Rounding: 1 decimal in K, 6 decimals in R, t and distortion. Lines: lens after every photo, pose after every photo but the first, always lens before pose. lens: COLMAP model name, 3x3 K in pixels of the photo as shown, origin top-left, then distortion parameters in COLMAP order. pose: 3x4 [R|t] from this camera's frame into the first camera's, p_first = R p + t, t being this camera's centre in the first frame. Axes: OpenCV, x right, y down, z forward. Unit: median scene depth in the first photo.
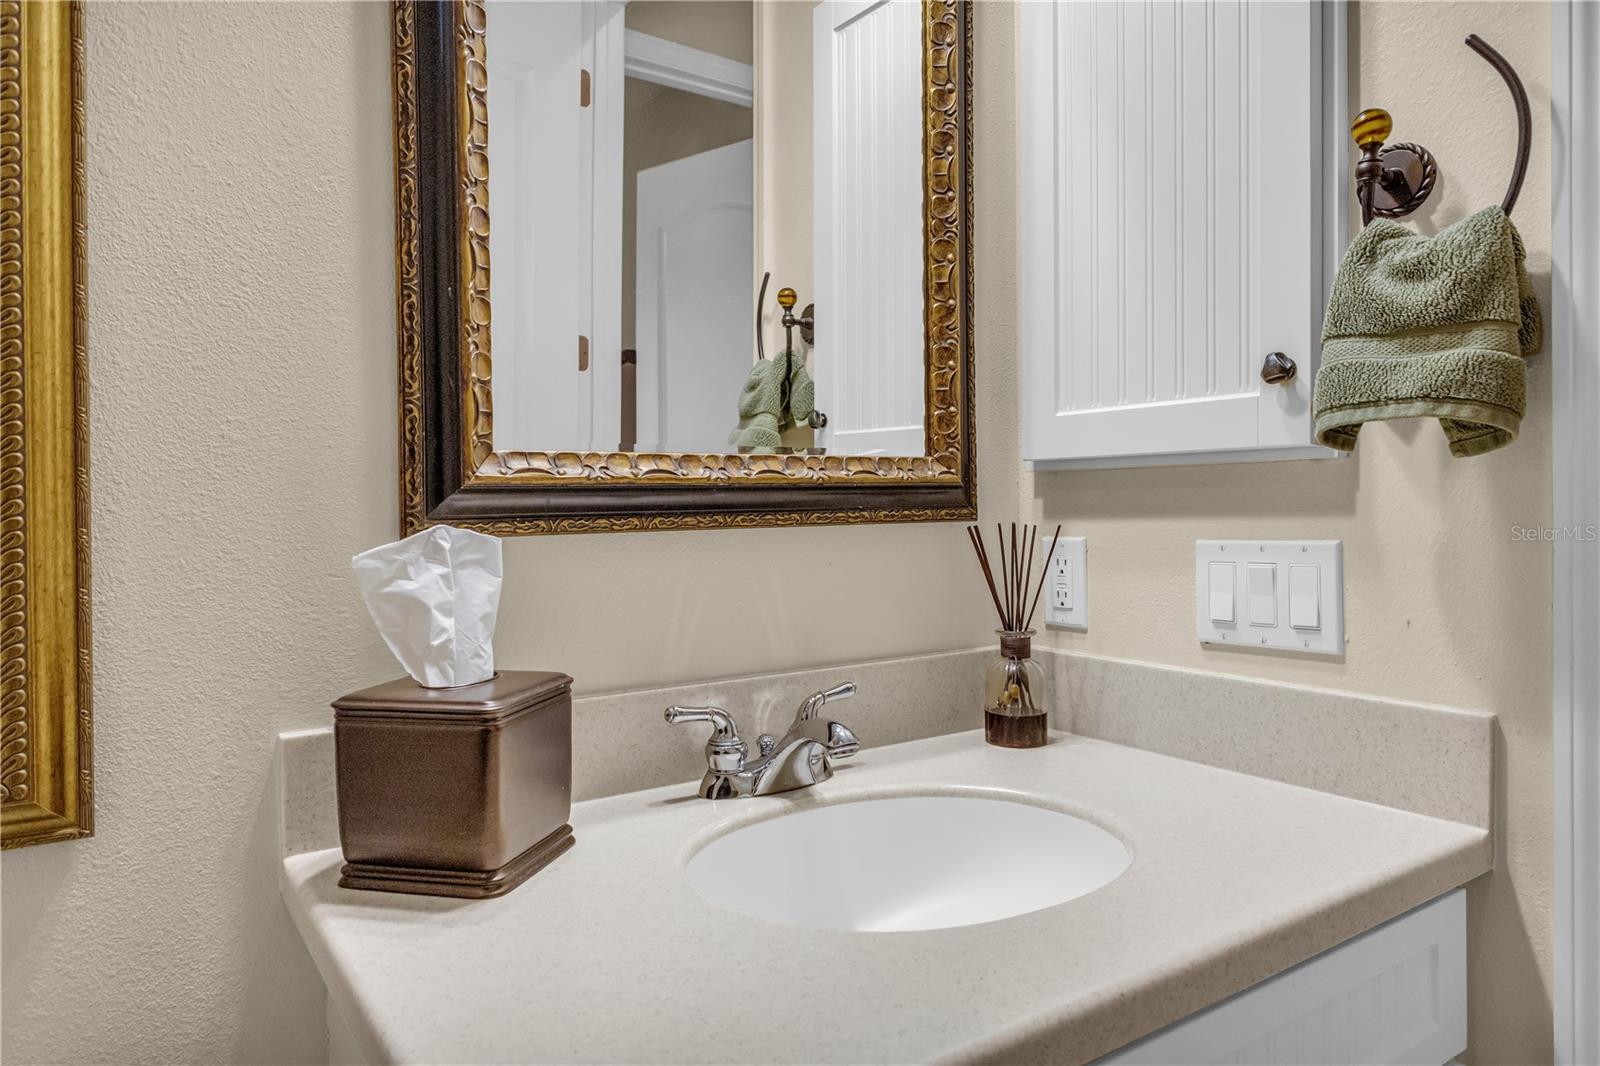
lens RADIAL K [[1008.6, 0, 798.7], [0, 1008.6, 526.7], [0, 0, 1]] dist [0.000616, 0.000185]
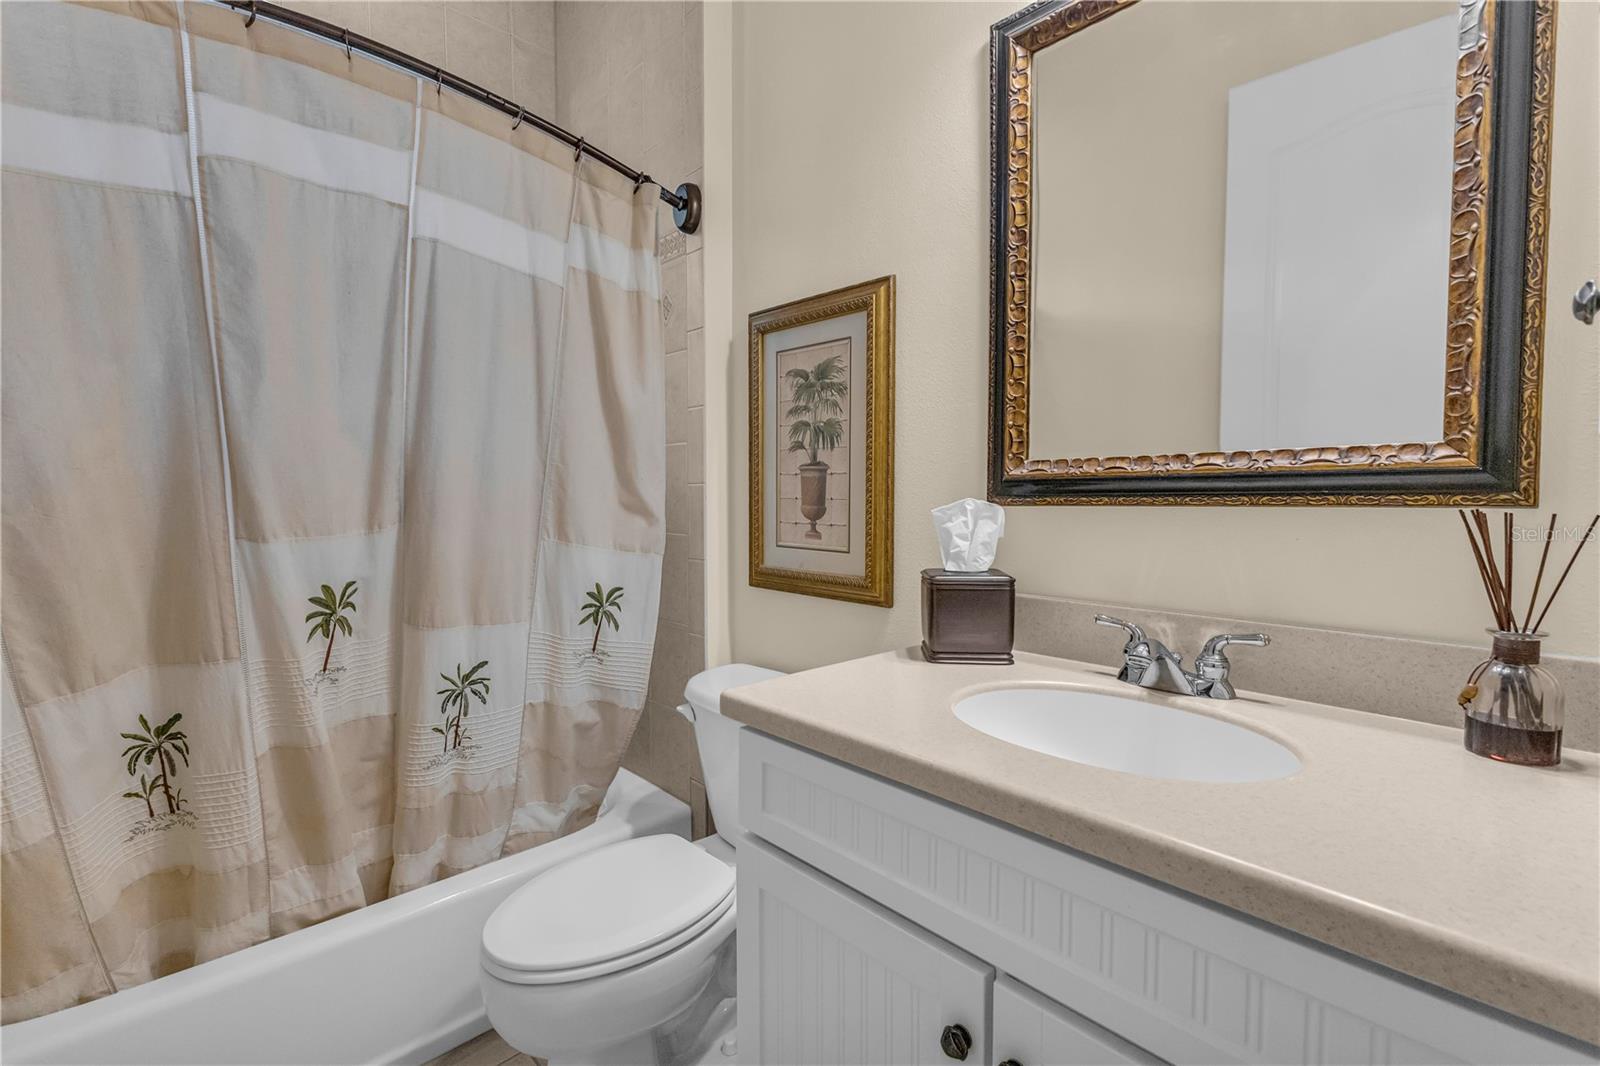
lens RADIAL K [[717.0, 0, 788.8], [0, 717.0, 532.5], [0, 0, 1]] dist [0.001726, 0.000356]
pose [[0.135095, 0.063020, -0.988826, 0.767730], [-0.022229, 0.997917, 0.060562, -0.008888], [0.990583, 0.013799, 0.136215, 0.287090]]
